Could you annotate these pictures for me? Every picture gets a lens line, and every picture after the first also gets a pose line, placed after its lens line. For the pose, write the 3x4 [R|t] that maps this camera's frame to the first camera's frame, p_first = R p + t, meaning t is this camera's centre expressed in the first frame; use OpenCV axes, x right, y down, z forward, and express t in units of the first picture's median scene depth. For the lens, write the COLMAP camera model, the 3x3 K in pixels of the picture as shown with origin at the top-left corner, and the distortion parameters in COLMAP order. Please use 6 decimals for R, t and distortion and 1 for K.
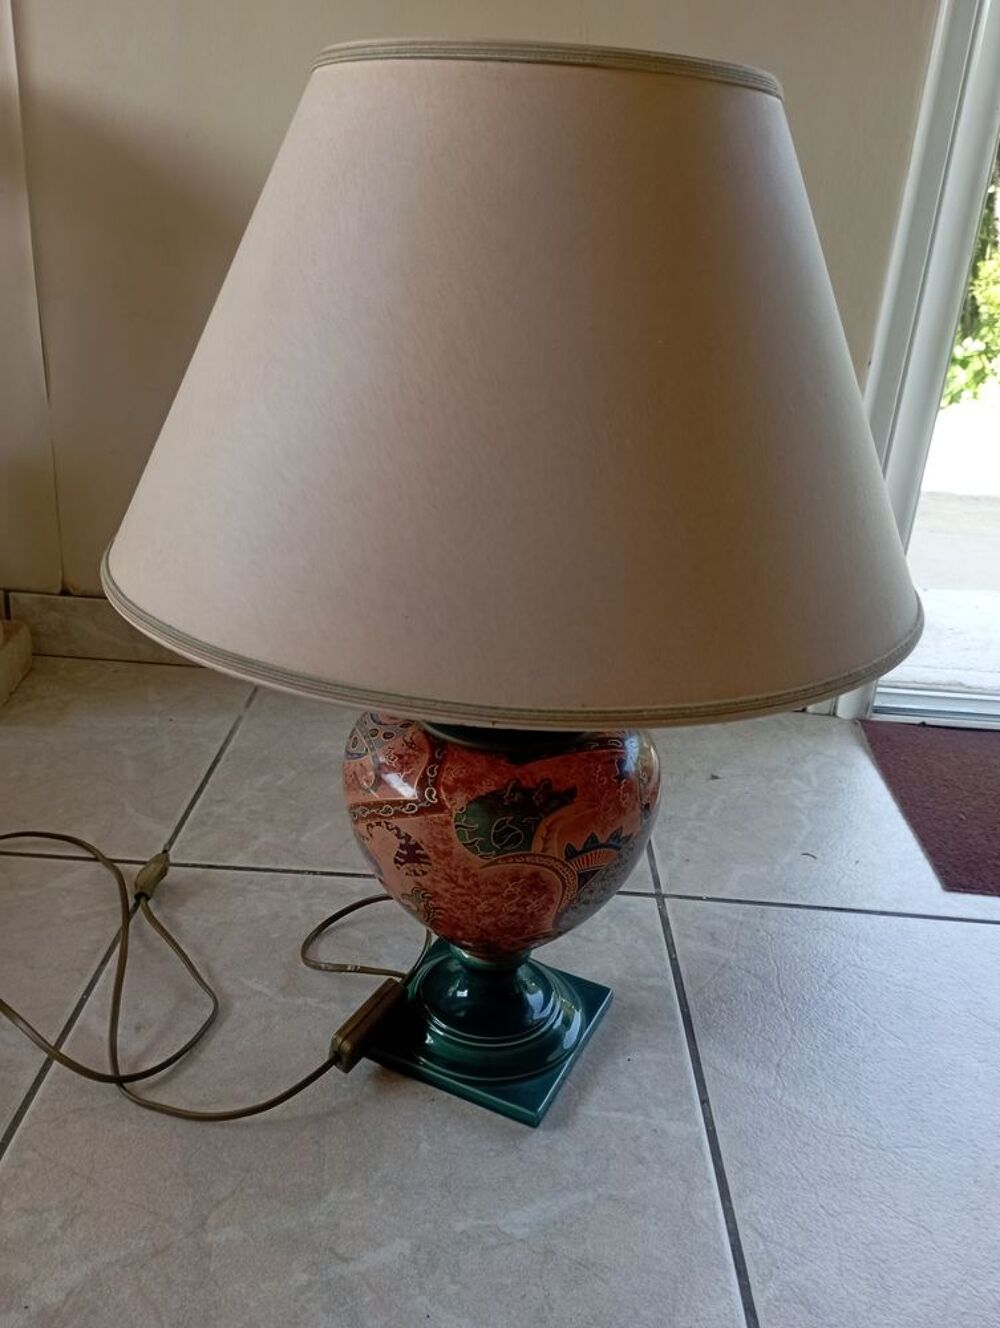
lens RADIAL K [[1050.7, 0, 500.0], [0, 1050.7, 664.0], [0, 0, 1]] dist [0.080518, -0.099218]
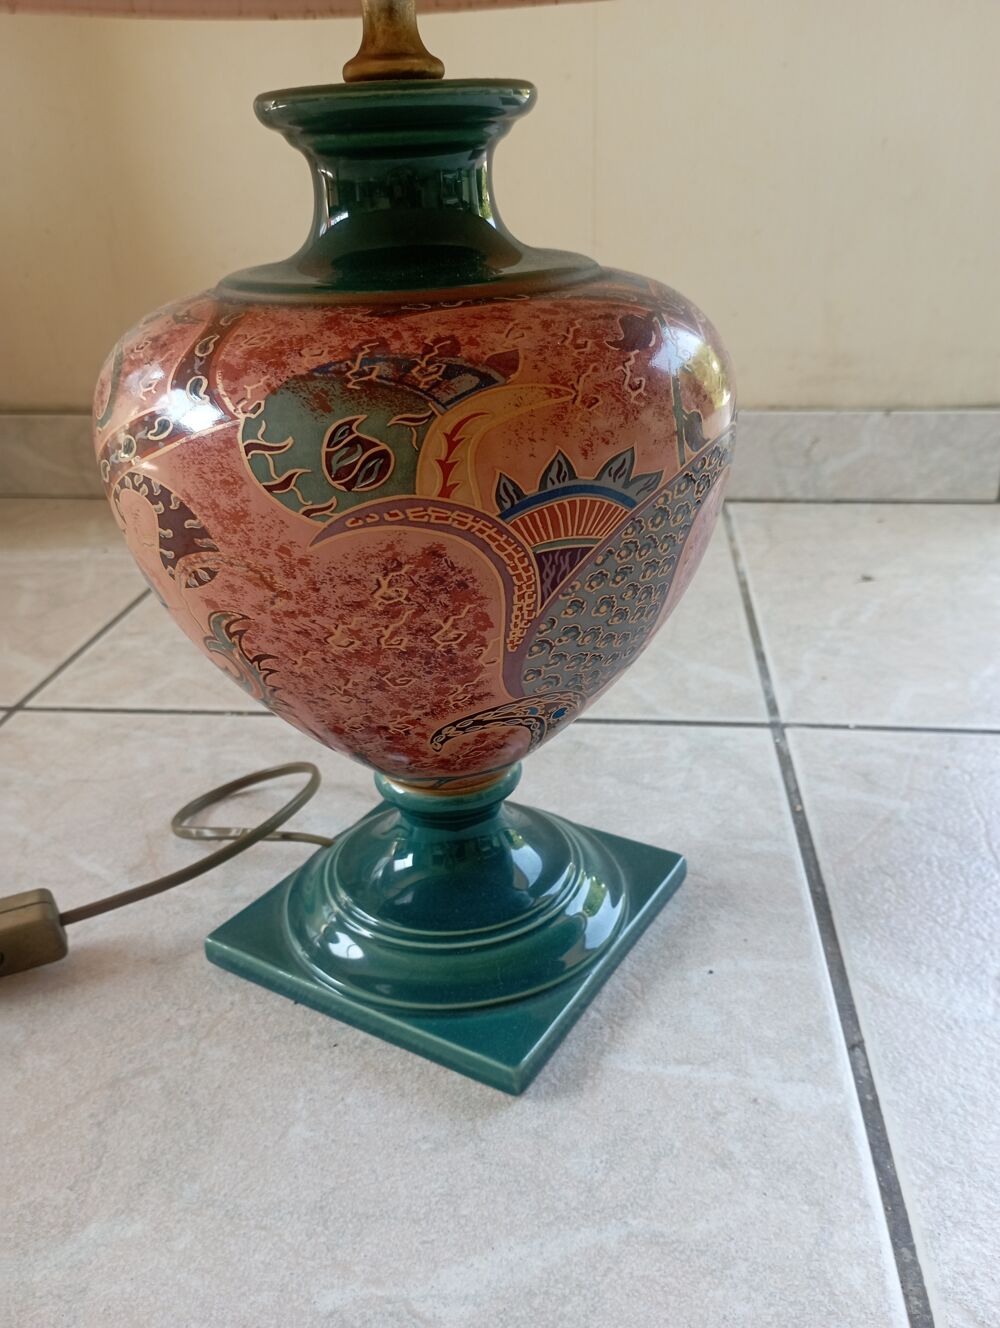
lens RADIAL K [[1083.4, 0, 504.2], [0, 1083.4, 666.3], [0, 0, 1]] dist [0.081890, -0.113956]
pose [[0.990258, -0.050608, -0.129726, 0.097013], [0.056824, 0.997384, 0.044671, 0.184702], [0.127126, -0.051607, 0.990543, 0.437511]]
